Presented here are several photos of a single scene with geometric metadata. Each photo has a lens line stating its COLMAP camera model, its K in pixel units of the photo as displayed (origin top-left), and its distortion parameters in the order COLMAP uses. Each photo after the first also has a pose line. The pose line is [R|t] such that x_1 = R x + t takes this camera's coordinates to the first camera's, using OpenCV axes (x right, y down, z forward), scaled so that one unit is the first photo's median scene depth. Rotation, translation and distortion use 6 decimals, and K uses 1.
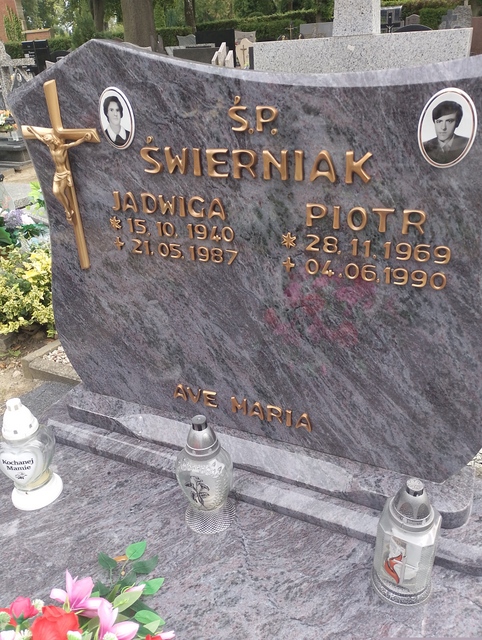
lens RADIAL K [[527.9, 0, 242.5], [0, 527.9, 321.1], [0, 0, 1]] dist [0.059811, -0.059746]
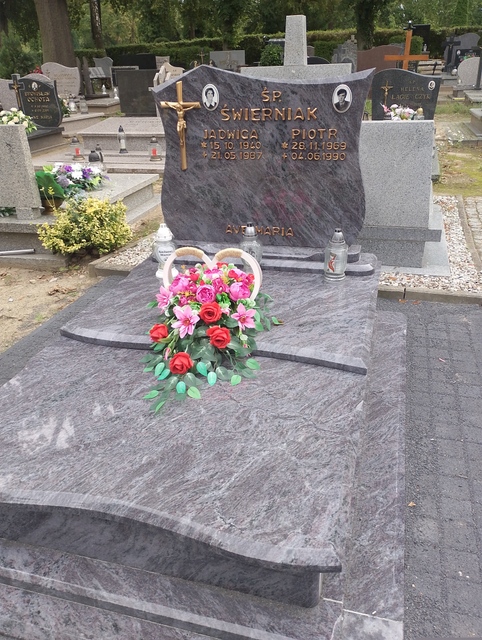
lens RADIAL K [[527.9, 0, 238.9], [0, 527.9, 318.7], [0, 0, 1]] dist [0.059811, -0.059746]
pose [[0.987113, -0.044778, 0.153633, -0.519150], [0.050945, 0.998036, -0.036444, 0.704223], [-0.151699, 0.043801, 0.987456, -1.335563]]
